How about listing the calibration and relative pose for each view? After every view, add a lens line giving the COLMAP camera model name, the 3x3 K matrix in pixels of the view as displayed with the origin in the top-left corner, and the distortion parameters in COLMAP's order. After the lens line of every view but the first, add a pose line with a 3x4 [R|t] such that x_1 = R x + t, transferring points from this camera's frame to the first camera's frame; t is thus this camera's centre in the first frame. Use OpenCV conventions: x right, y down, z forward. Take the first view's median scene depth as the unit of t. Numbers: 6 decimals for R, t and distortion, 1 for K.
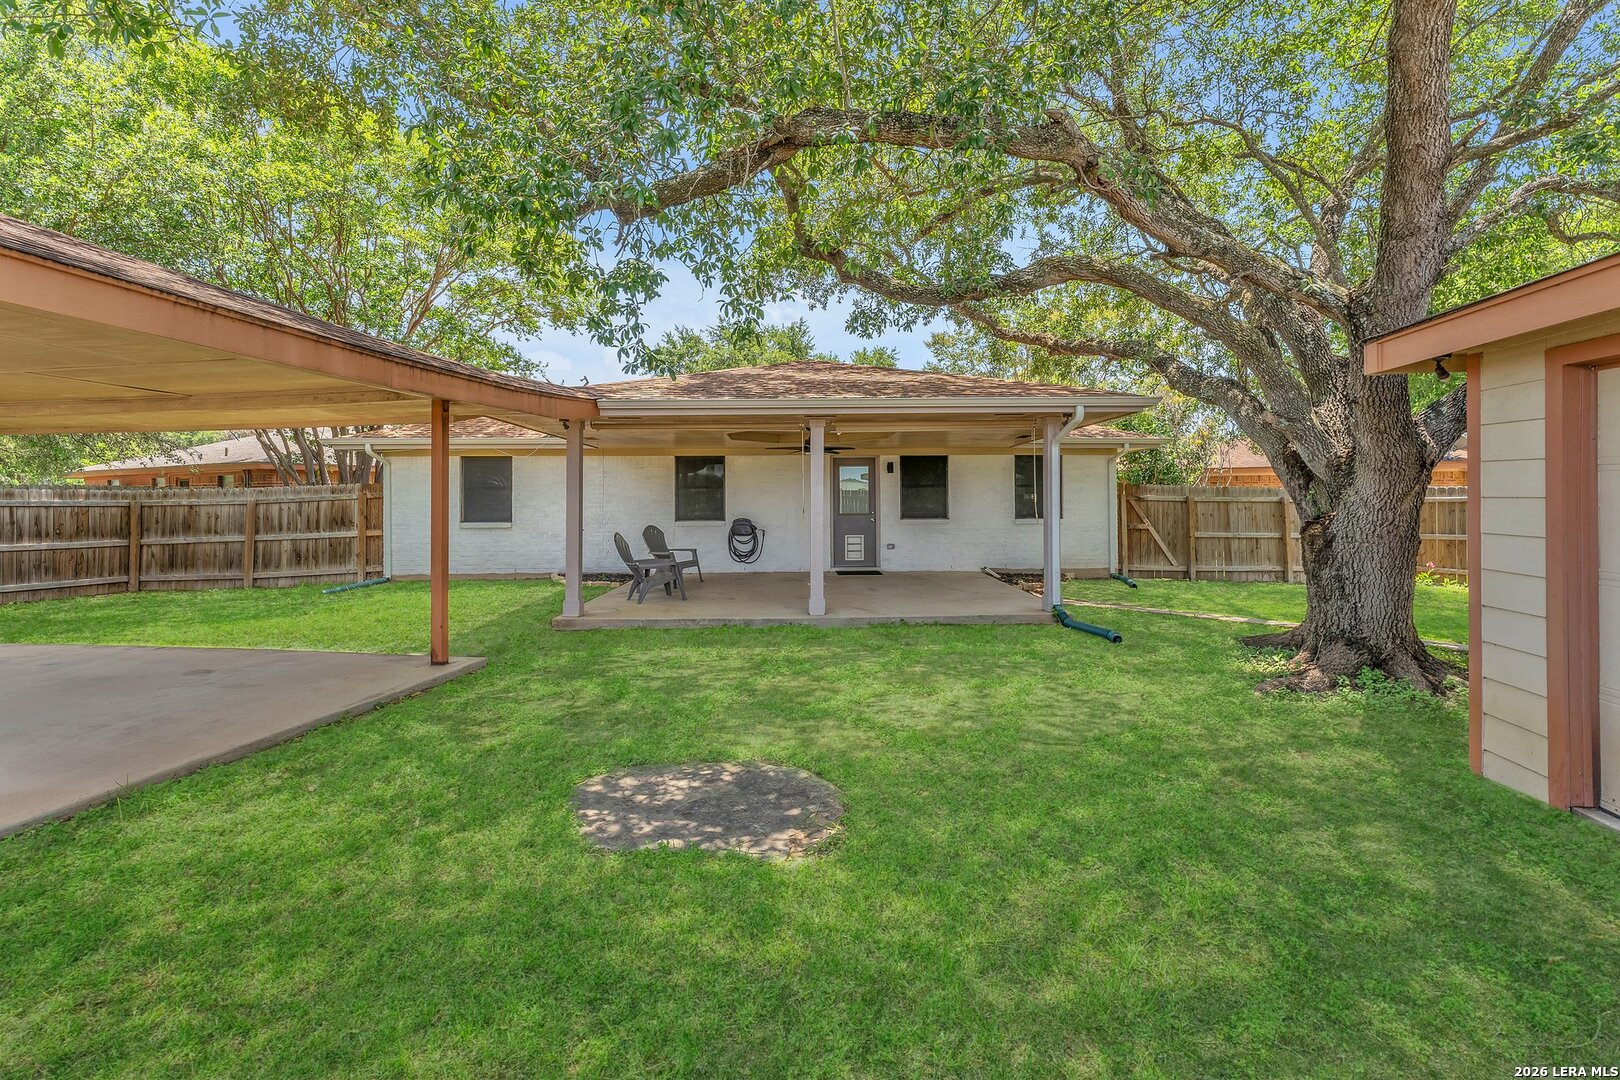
lens RADIAL K [[671.7, 0, 810.2], [0, 671.7, 494.5], [0, 0, 1]] dist [0.001933, -0.000852]
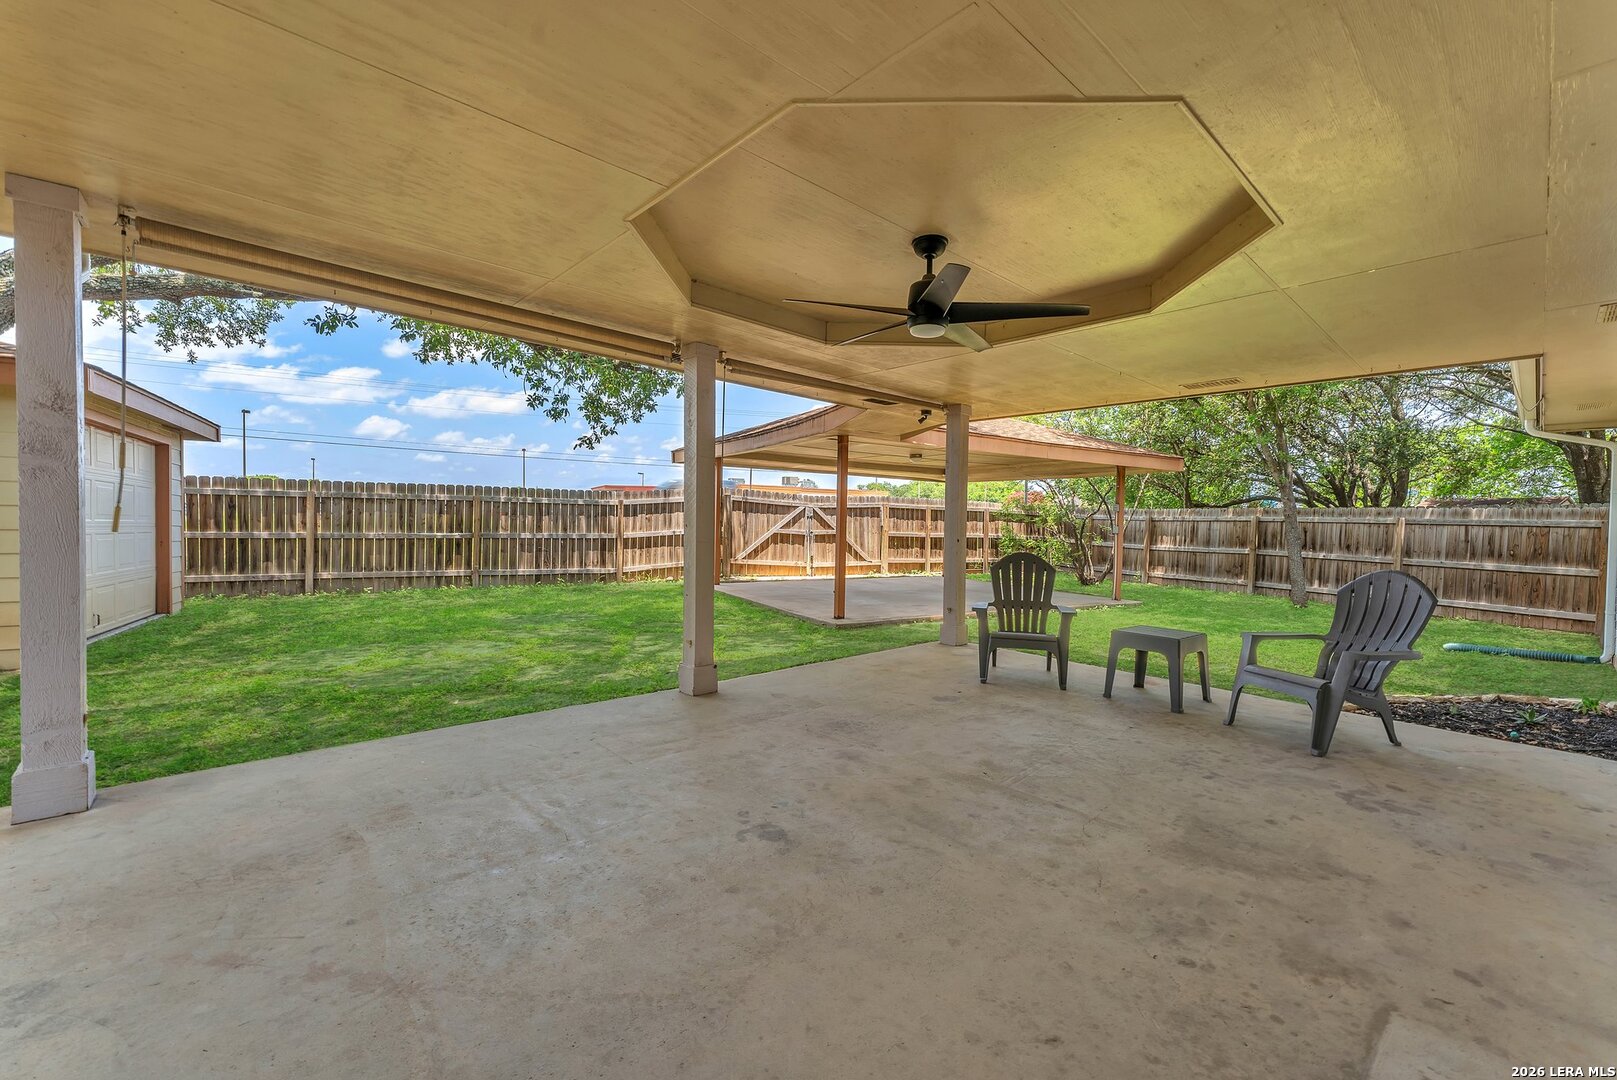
lens RADIAL K [[670.5, 0, 819.5], [0, 670.5, 535.0], [0, 0, 1]] dist [0.001933, -0.000852]
pose [[-0.776312, 0.006617, -0.630314, 0.205255], [-0.008281, 0.999752, 0.020694, 0.017156], [0.630294, 0.021285, -0.776065, 1.029167]]
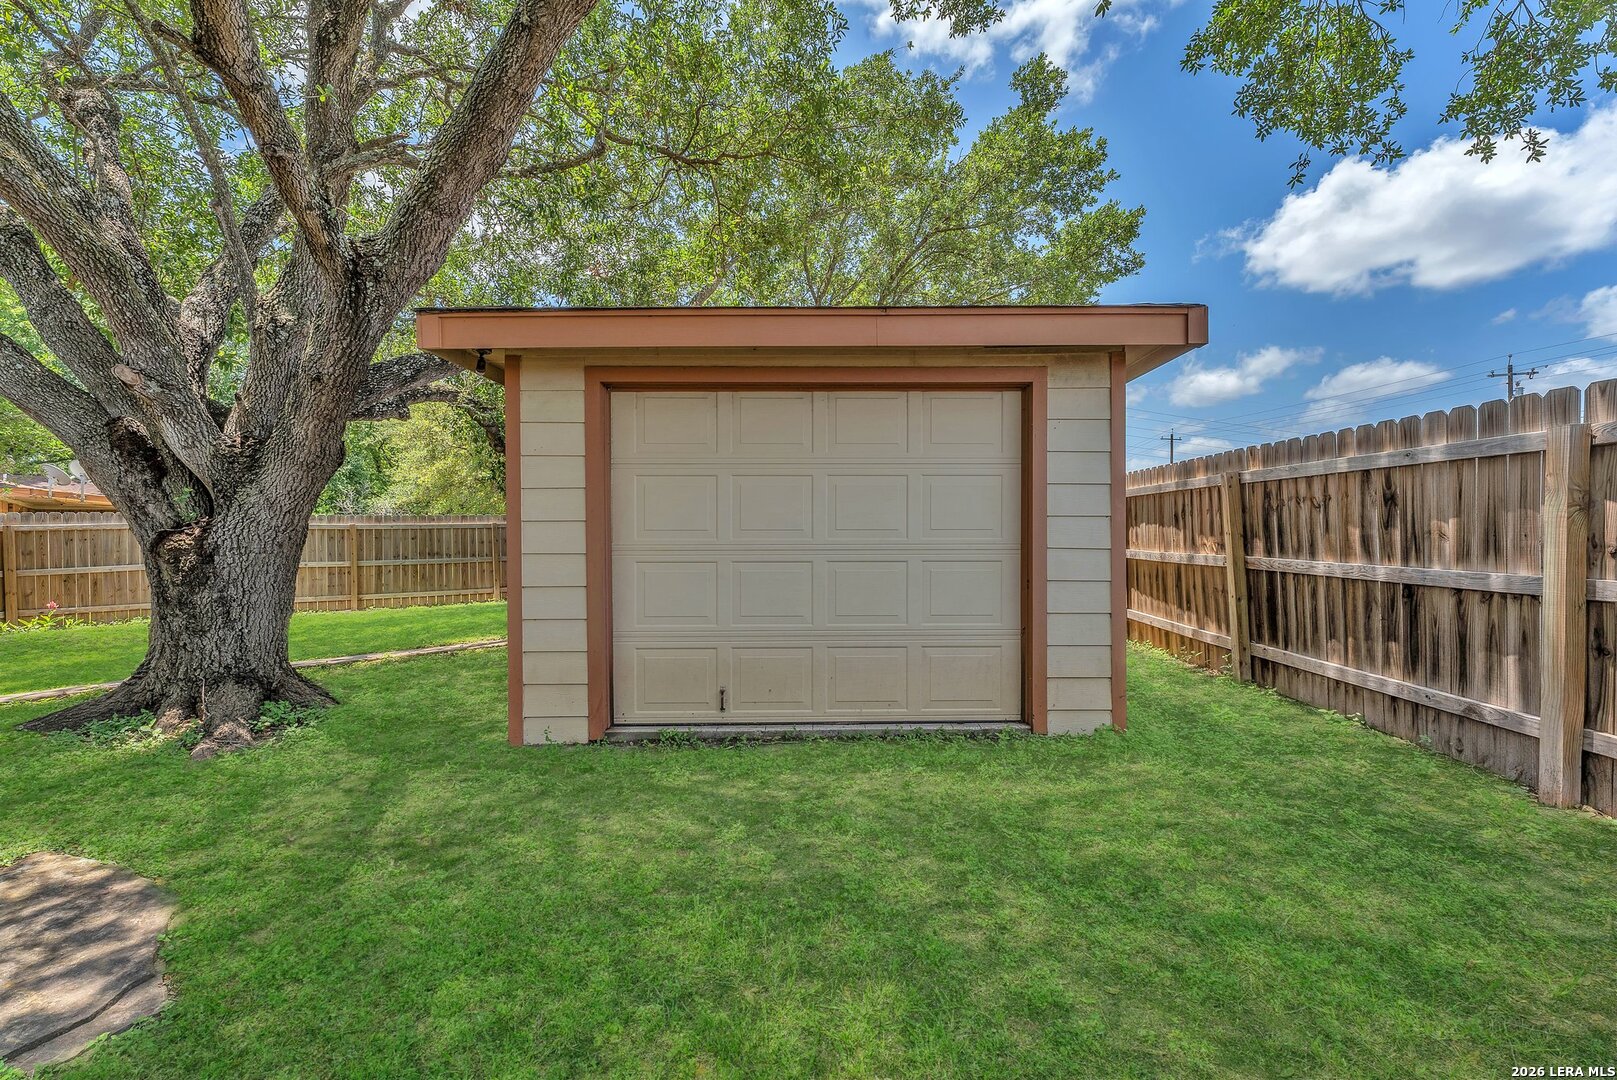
lens RADIAL K [[670.5, 0, 807.3], [0, 670.5, 540.2], [0, 0, 1]] dist [0.001933, -0.000852]
pose [[-0.158745, -0.007714, 0.987290, -0.037753], [0.007291, 0.999933, 0.008985, 0.020191], [-0.987293, 0.008625, -0.158678, 0.177432]]
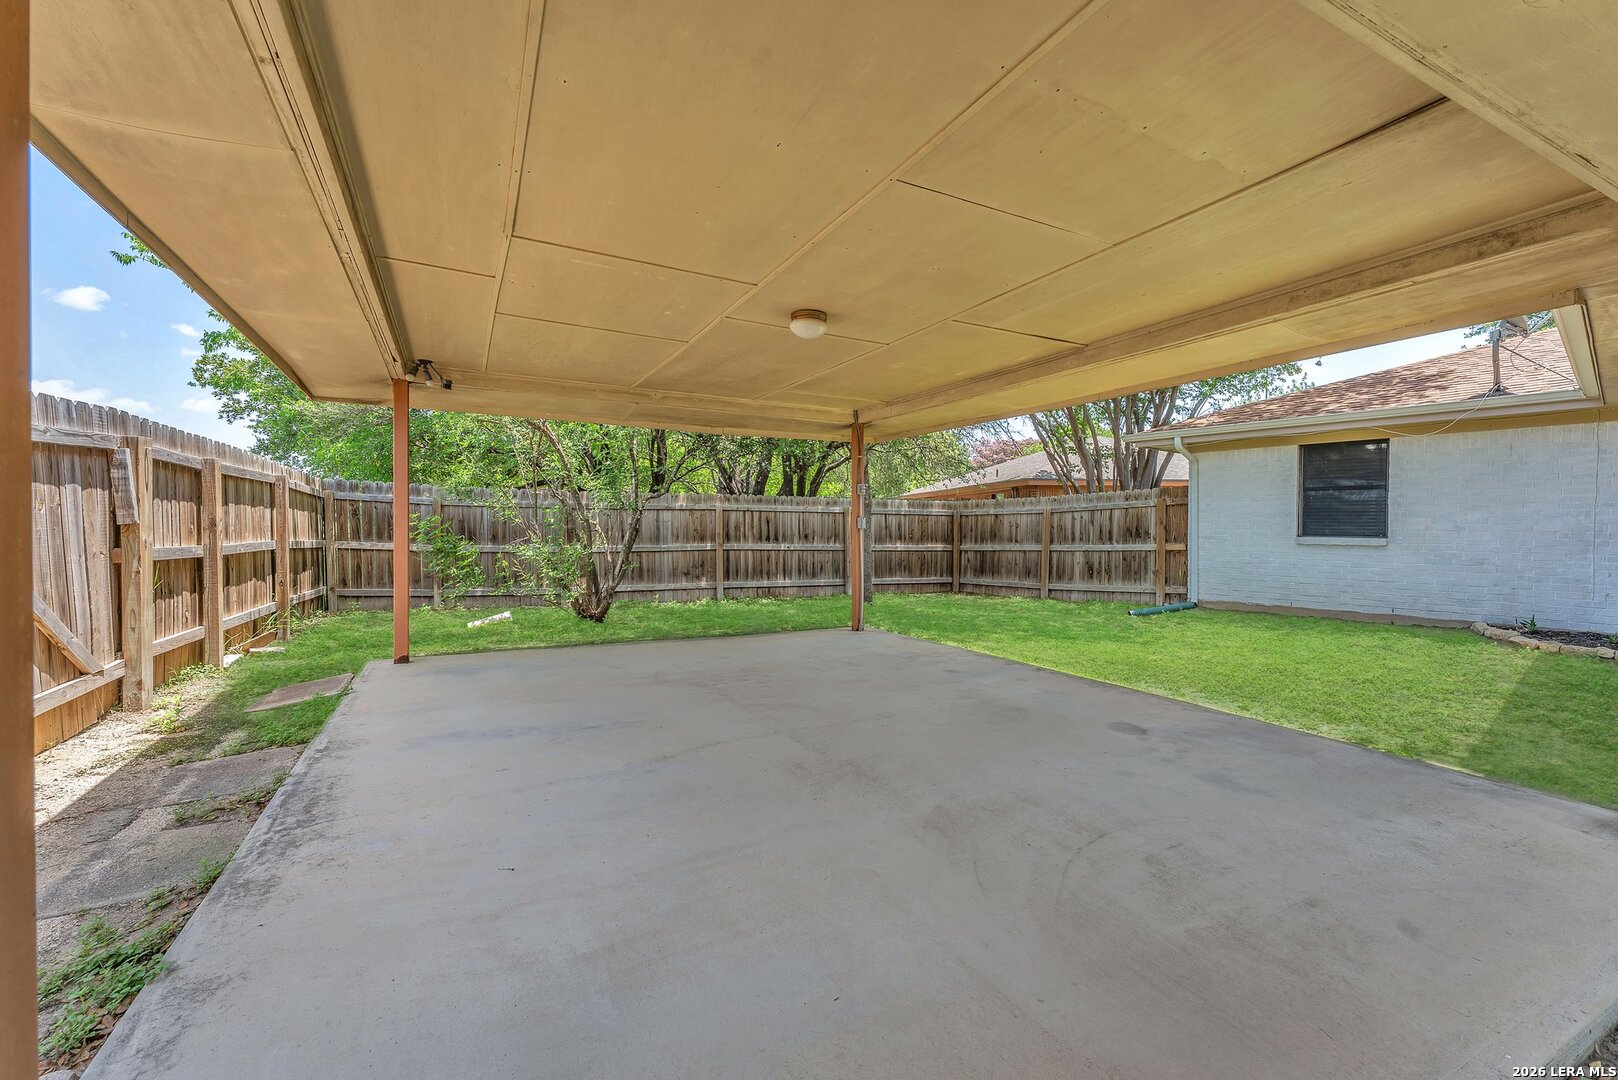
lens RADIAL K [[670.9, 0, 814.6], [0, 670.9, 533.6], [0, 0, 1]] dist [0.001933, -0.000852]
pose [[0.592198, 0.018136, -0.805588, -0.246500], [-0.002043, 0.999777, 0.021005, 0.024396], [0.805790, -0.010793, 0.592103, 0.151299]]
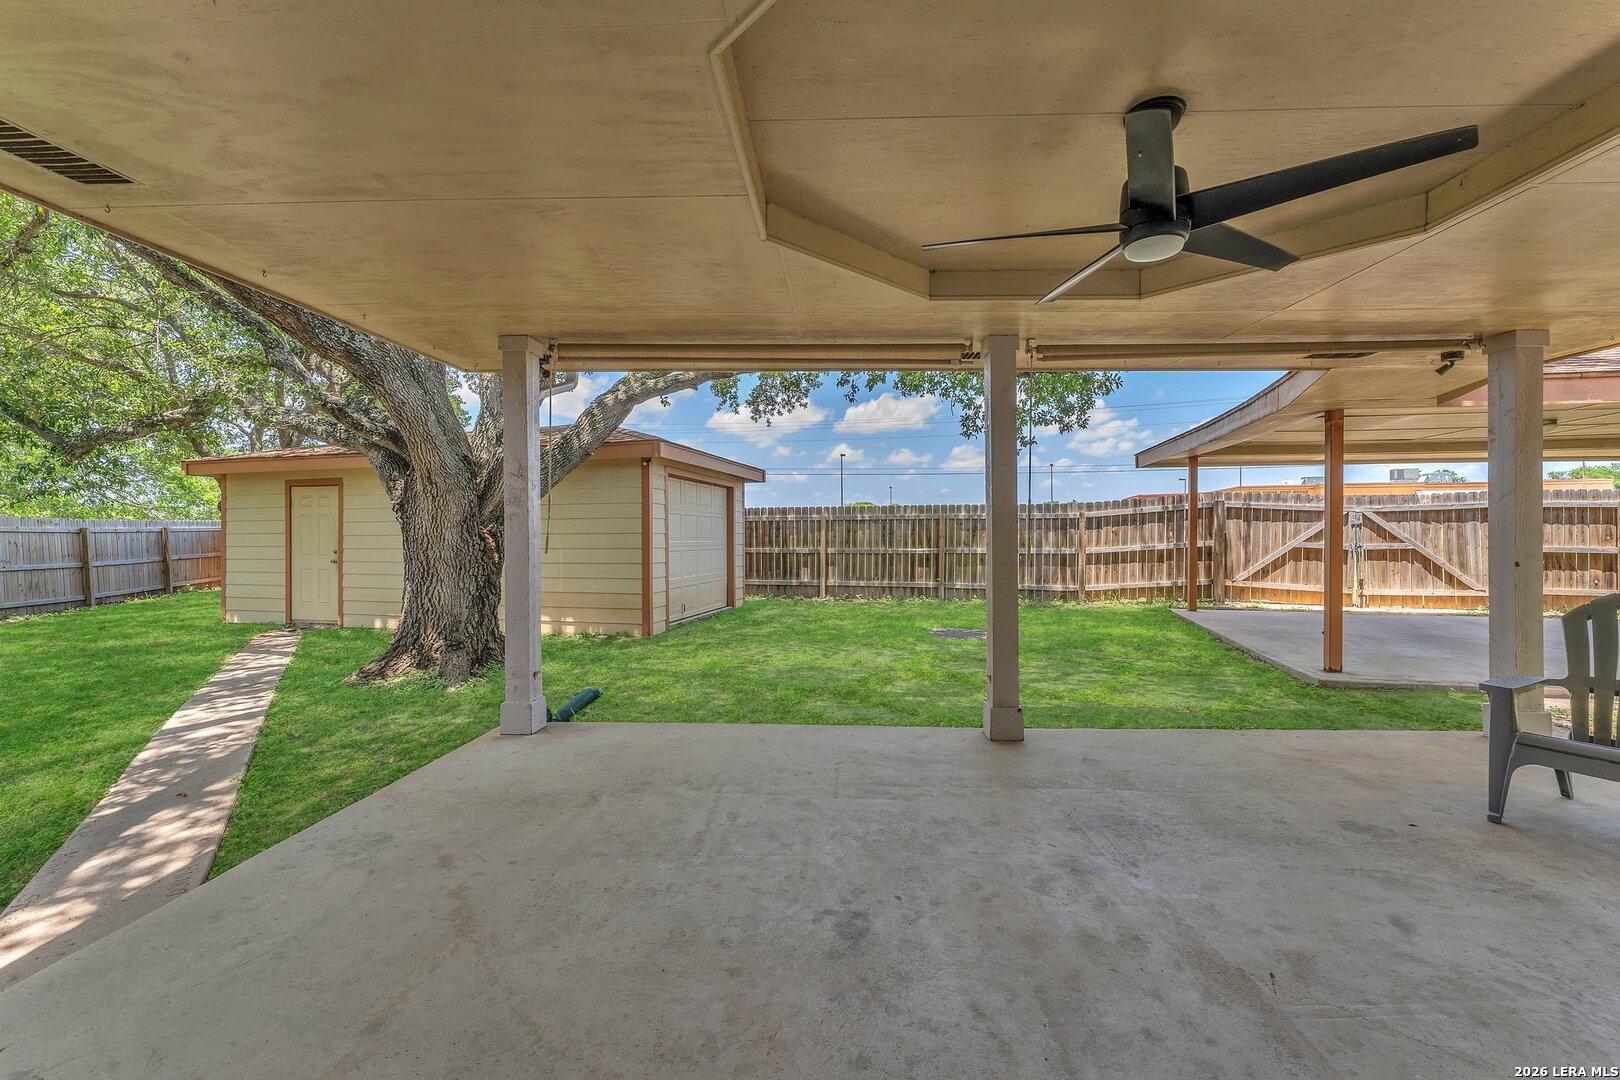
lens RADIAL K [[671.7, 0, 802.1], [0, 671.7, 528.1], [0, 0, 1]] dist [0.001933, -0.000852]
pose [[-0.993865, 0.011892, 0.109960, 0.073399], [0.010820, 0.999888, -0.010341, 0.014913], [-0.110070, -0.009087, -0.993882, 1.031257]]
